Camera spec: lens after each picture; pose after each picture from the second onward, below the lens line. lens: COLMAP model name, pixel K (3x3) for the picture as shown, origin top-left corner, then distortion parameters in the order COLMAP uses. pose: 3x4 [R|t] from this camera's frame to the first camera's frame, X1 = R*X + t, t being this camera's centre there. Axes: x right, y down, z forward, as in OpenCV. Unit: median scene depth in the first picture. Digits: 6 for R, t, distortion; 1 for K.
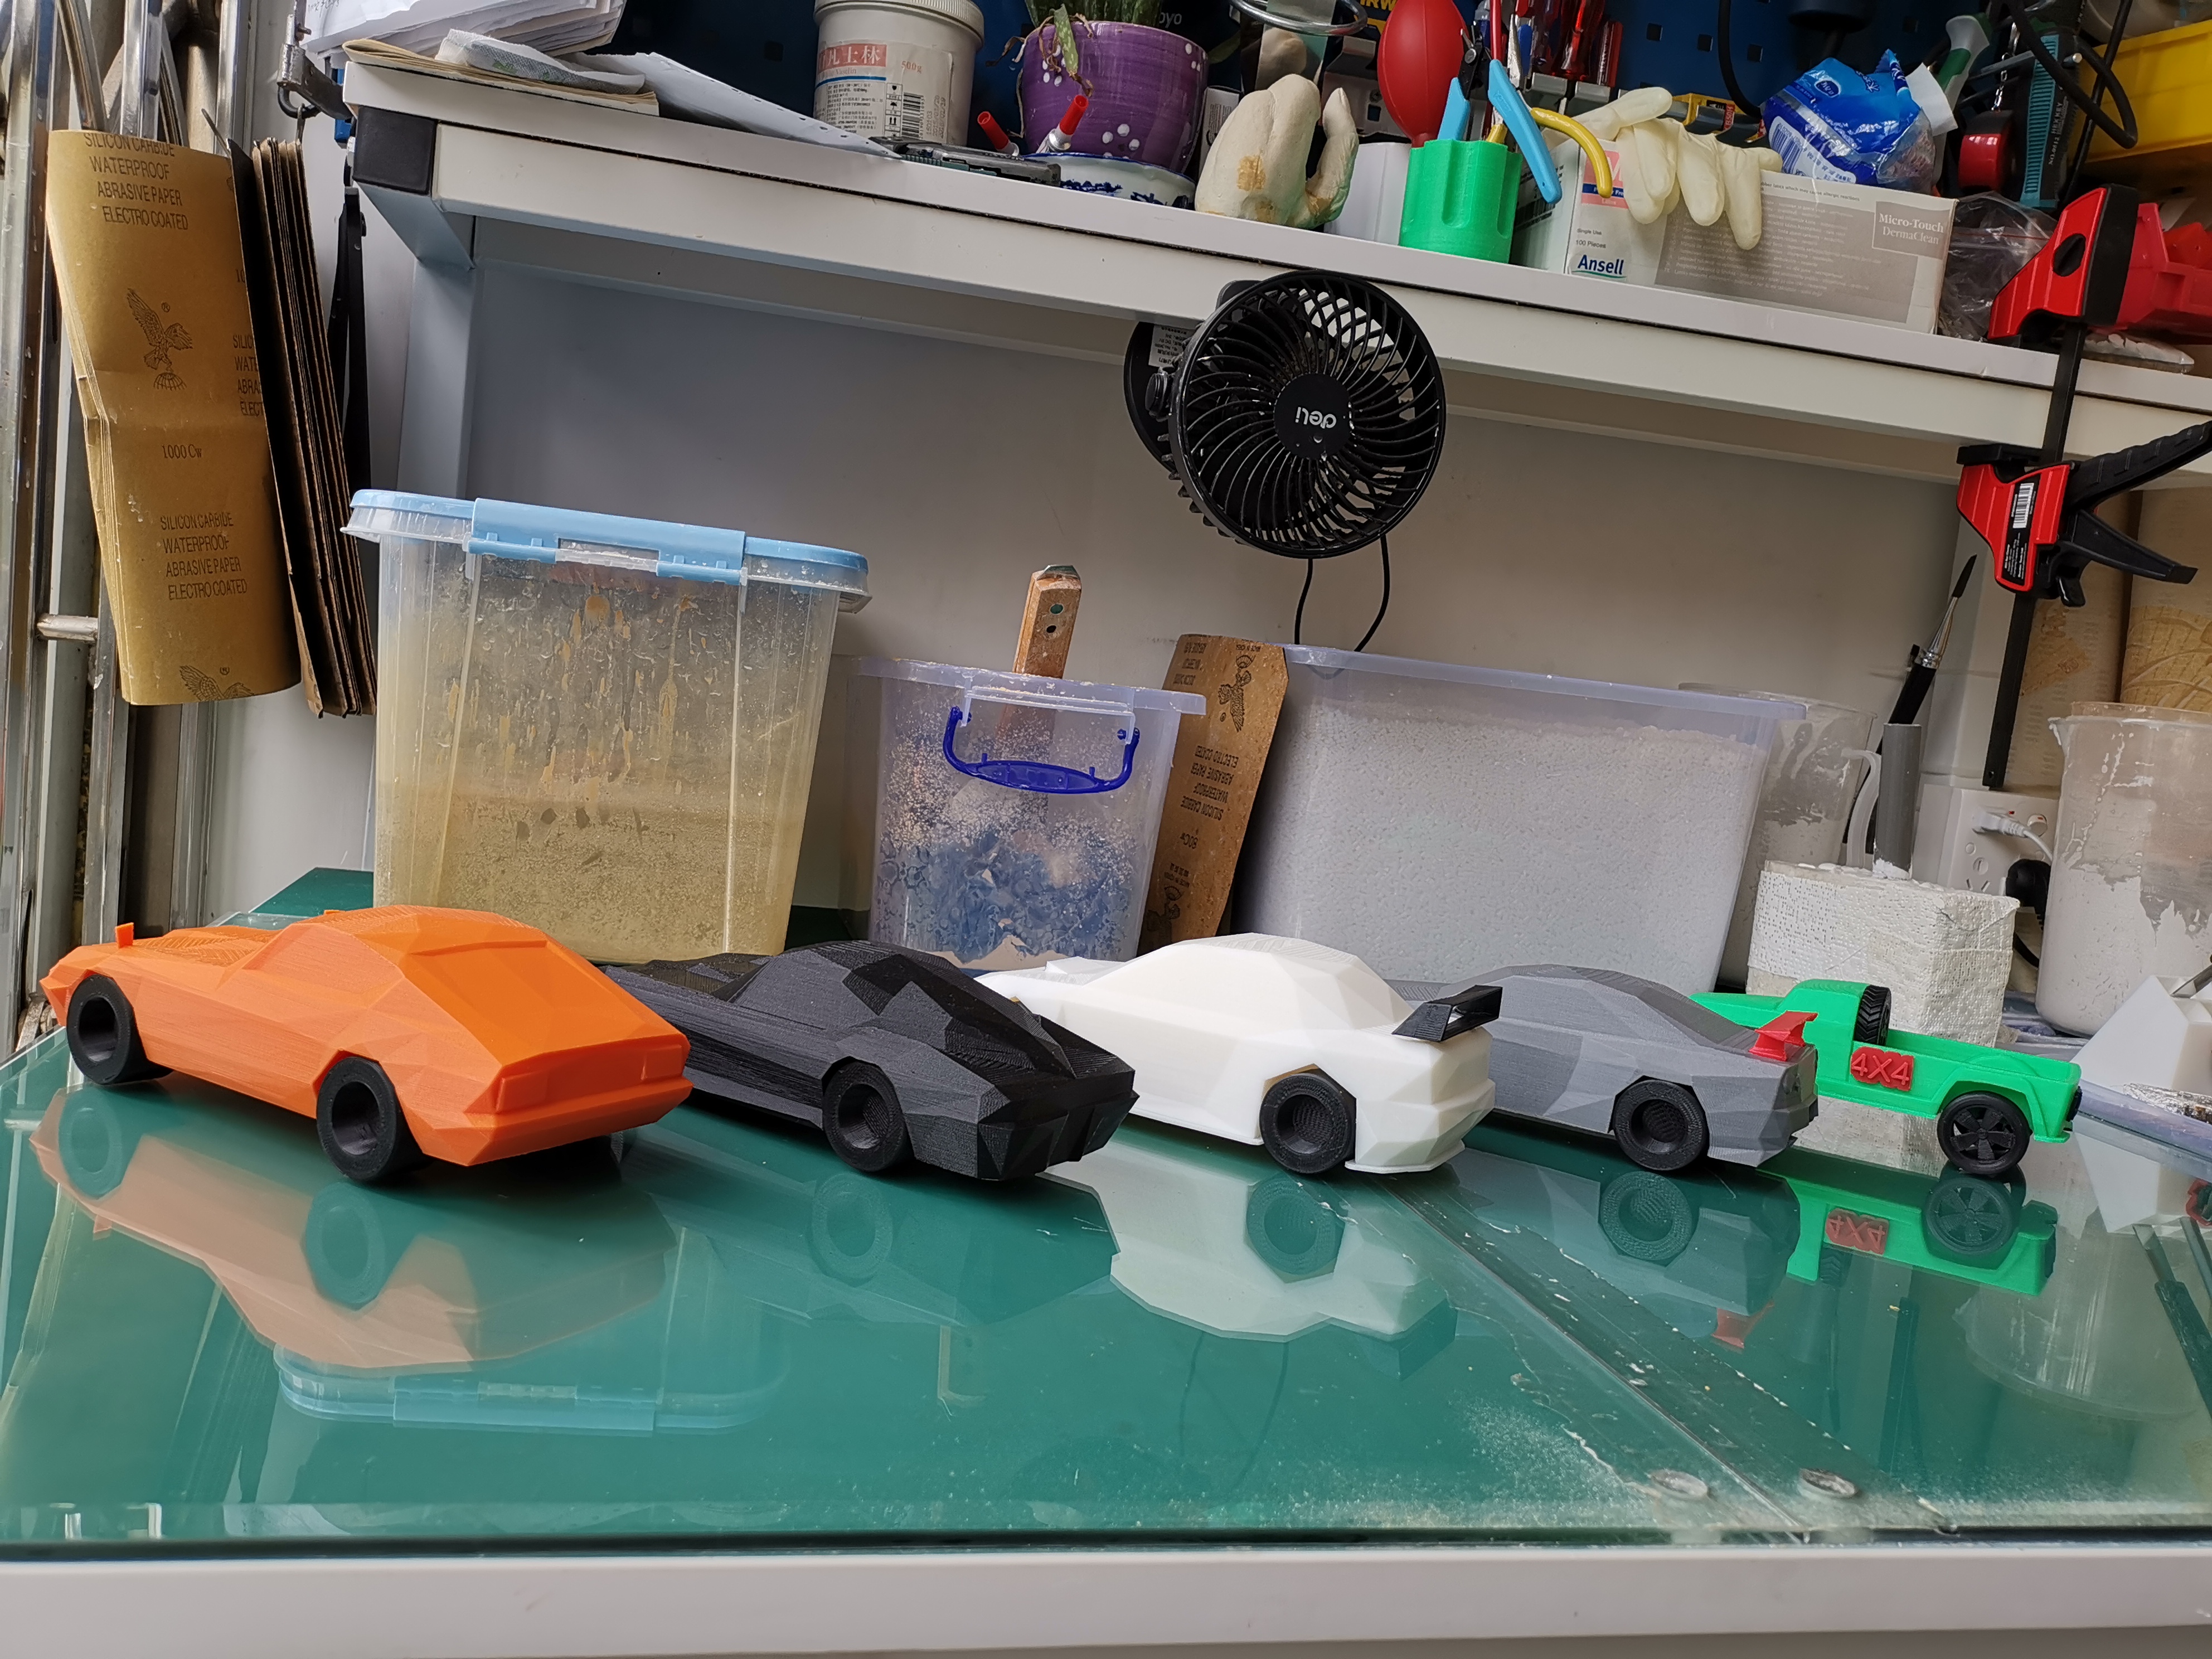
lens RADIAL K [[1762.3, 0, 1129.2], [0, 1762.3, 825.8], [0, 0, 1]] dist [0.016793, 0.000865]
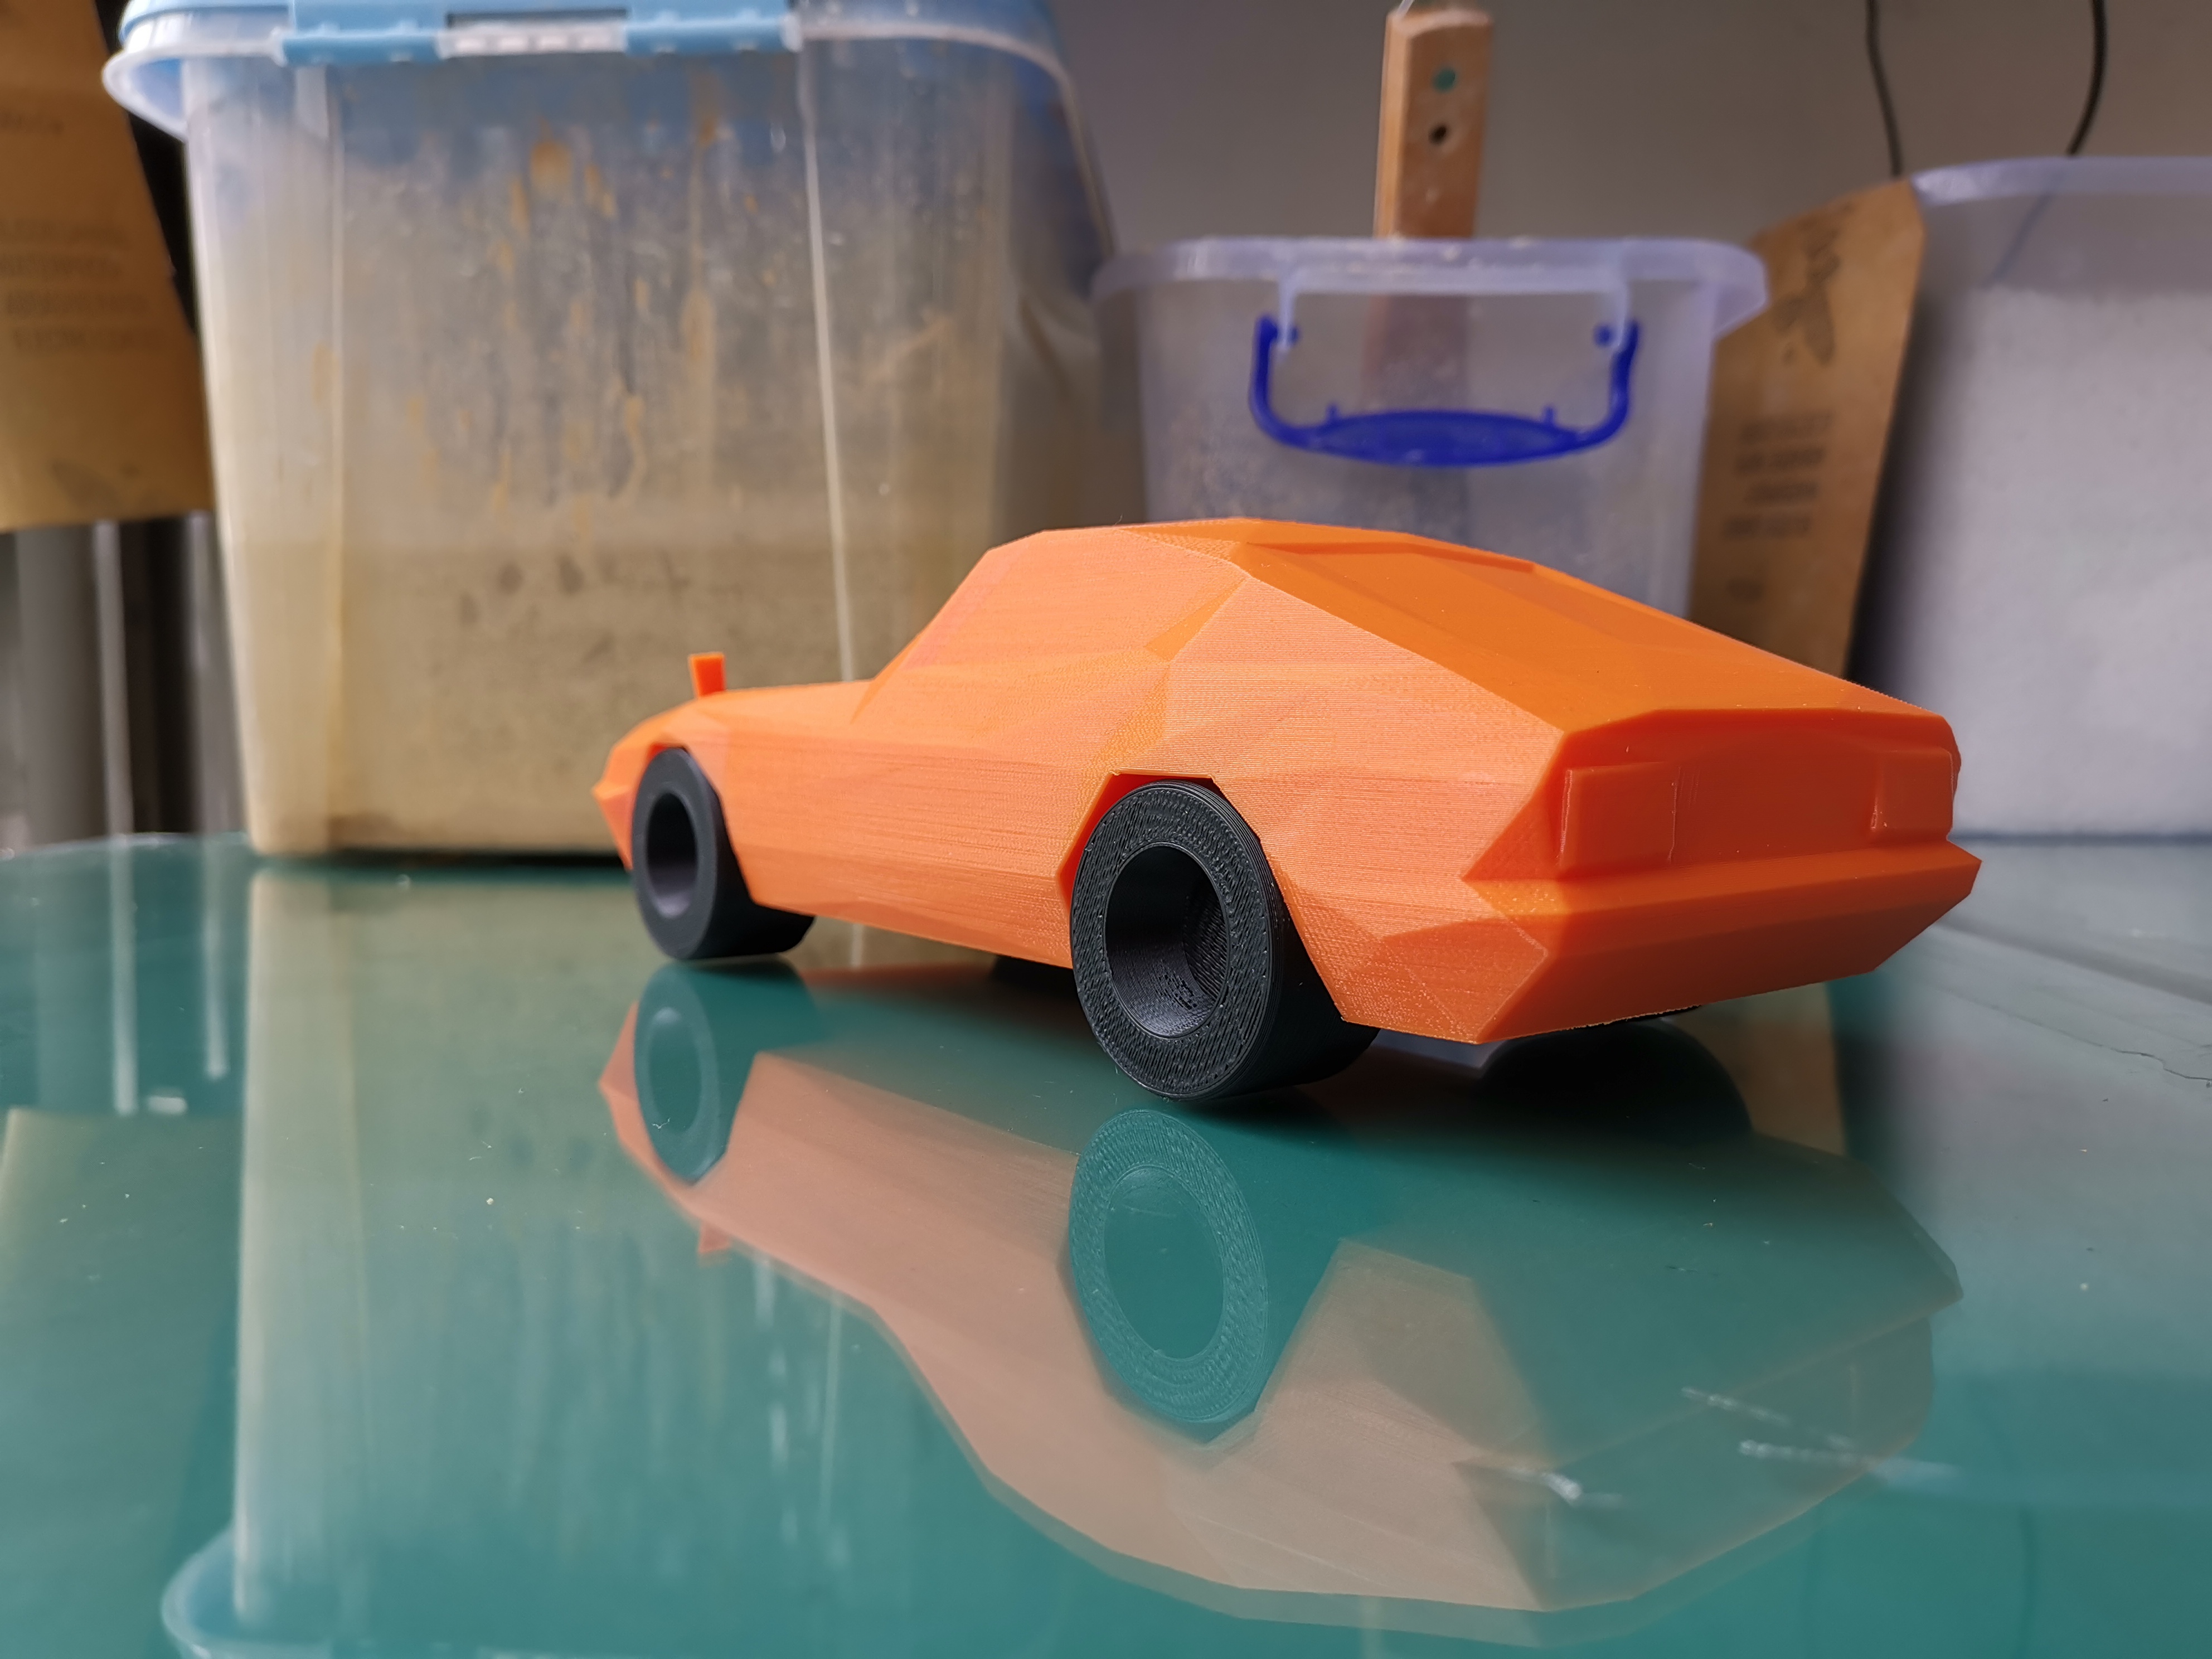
lens RADIAL K [[1818.0, 0, 1098.7], [0, 1818.0, 829.5], [0, 0, 1]] dist [0.003145, -0.004989]
pose [[0.961836, -0.093957, -0.256989, -0.023558], [0.087983, 0.995518, -0.034672, 0.098255], [0.259094, 0.010738, 0.965792, 0.486996]]
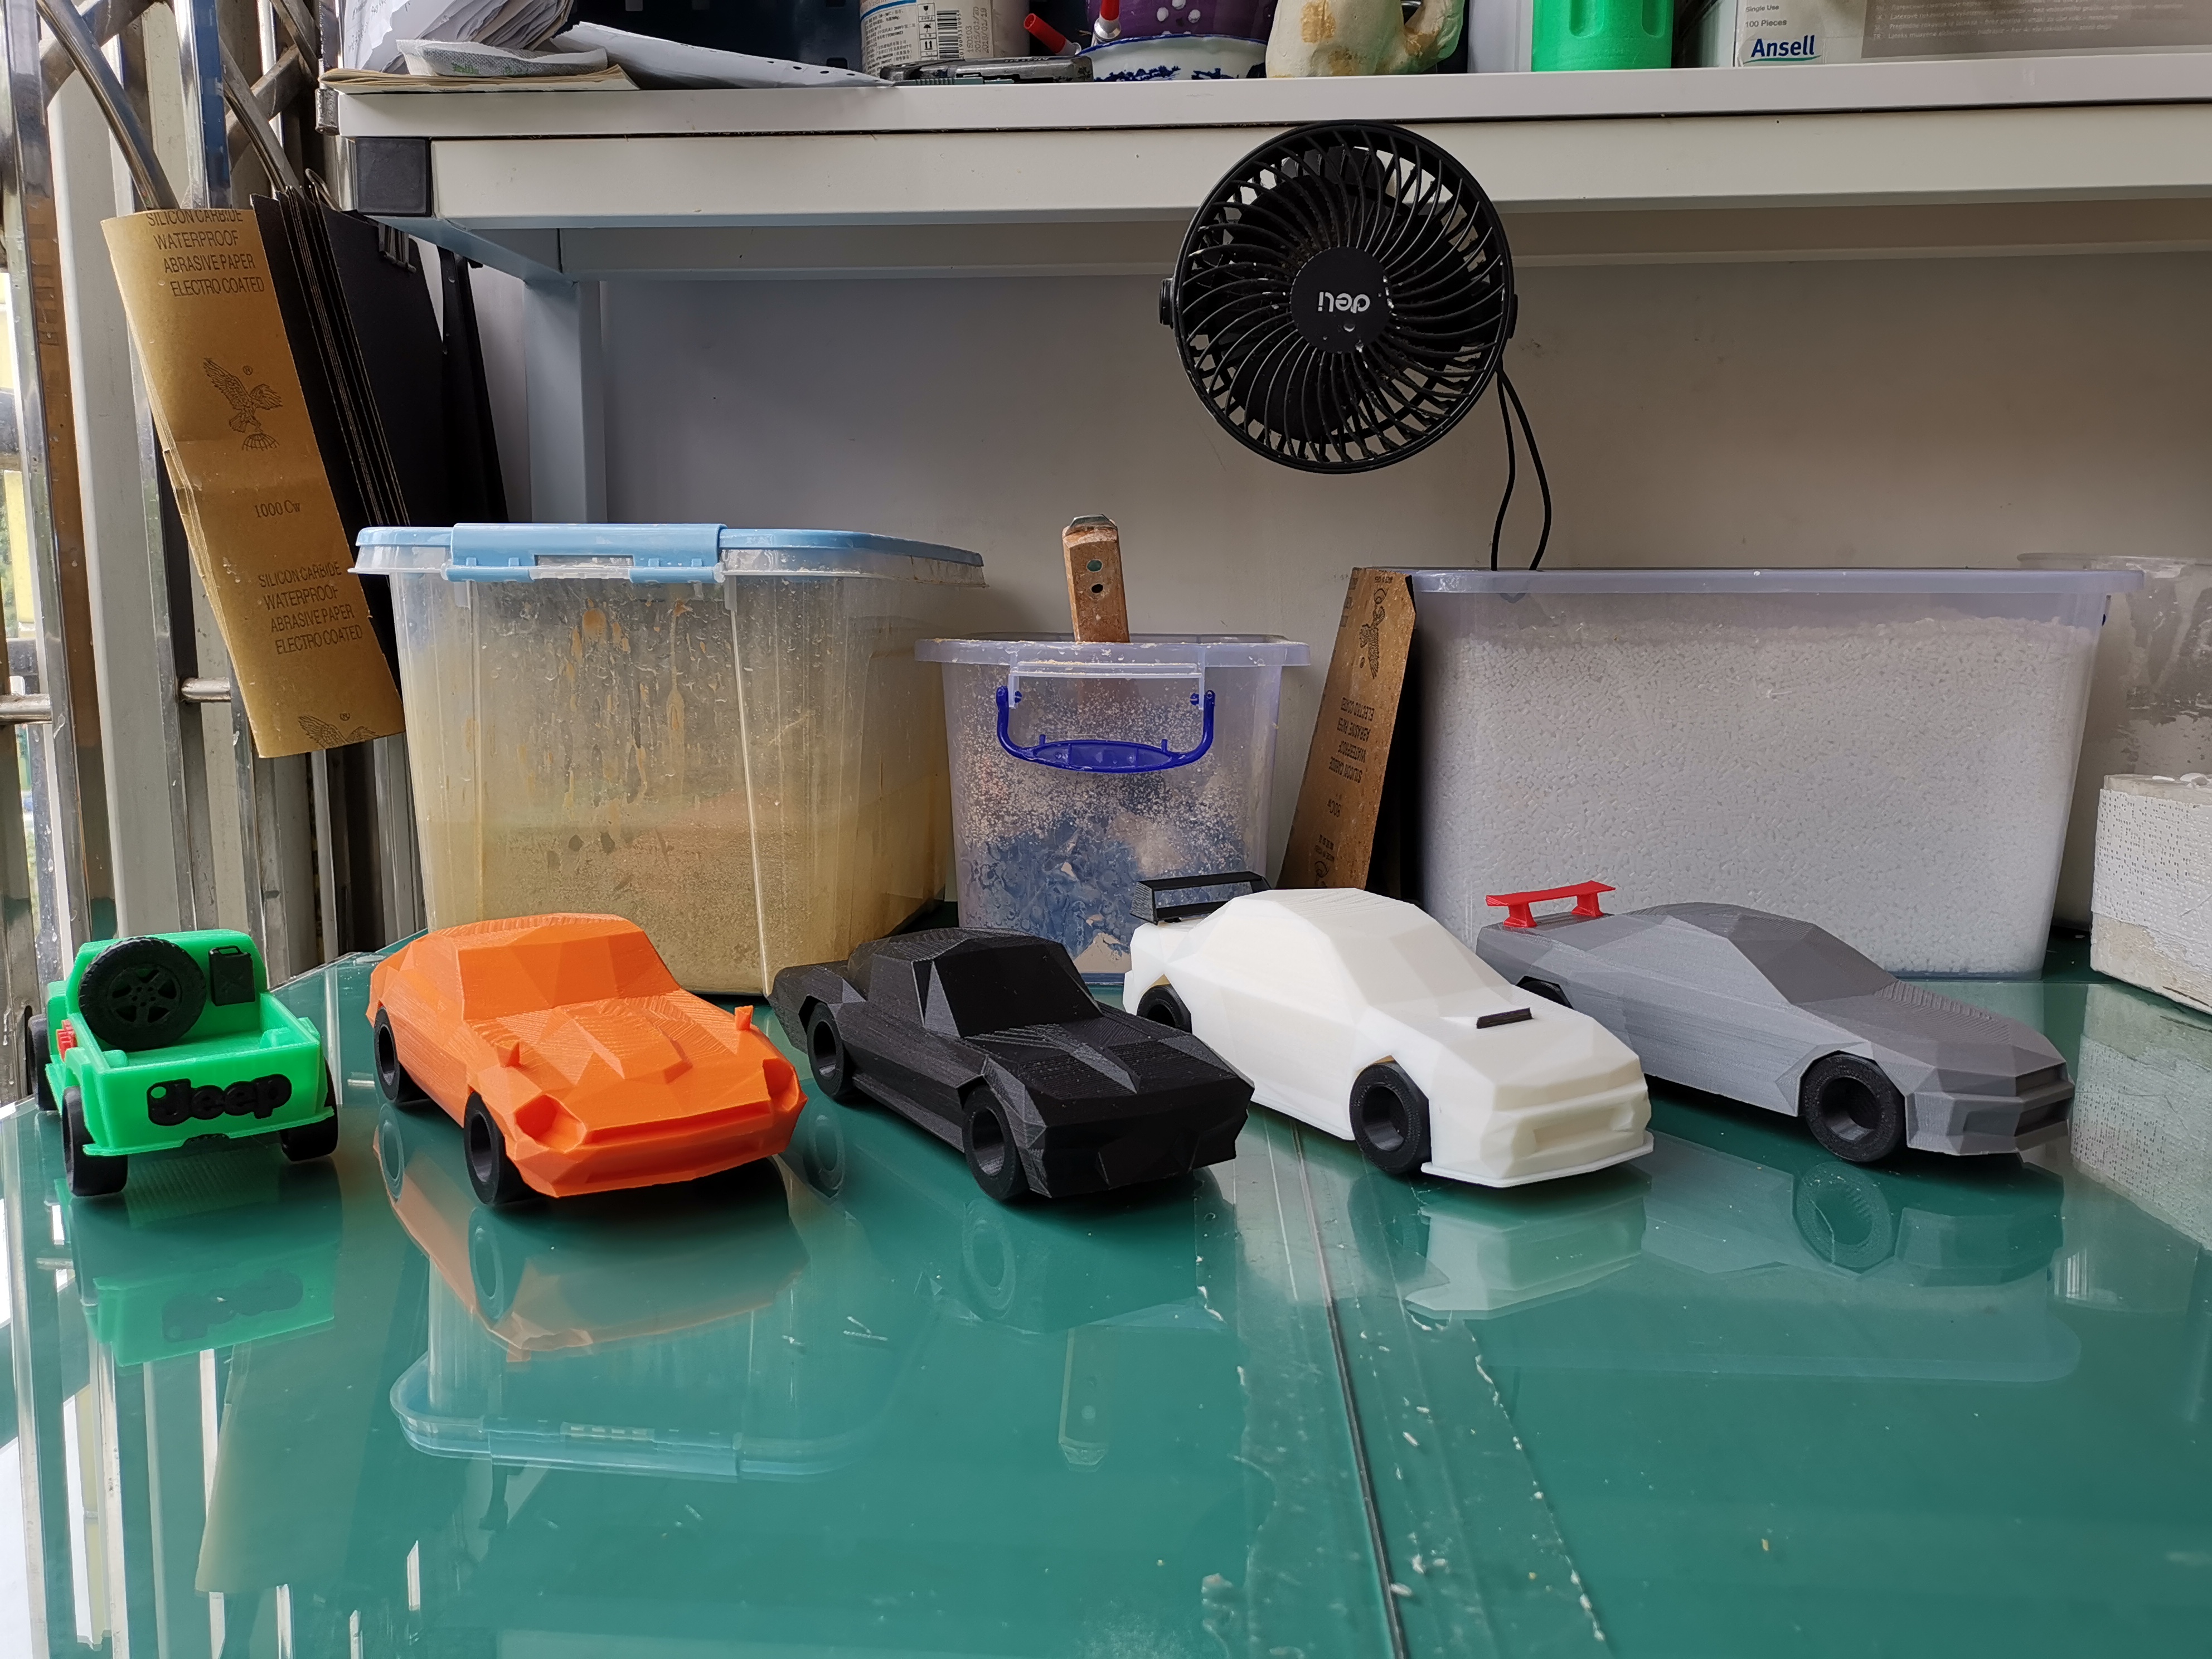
lens RADIAL K [[1766.6, 0, 1102.5], [0, 1766.6, 830.6], [0, 0, 1]] dist [0.023252, -0.014137]
pose [[0.951672, -0.068466, -0.299389, 0.220423], [0.078838, 0.996629, 0.022688, -0.010940], [0.296826, -0.045195, 0.953861, 0.154818]]
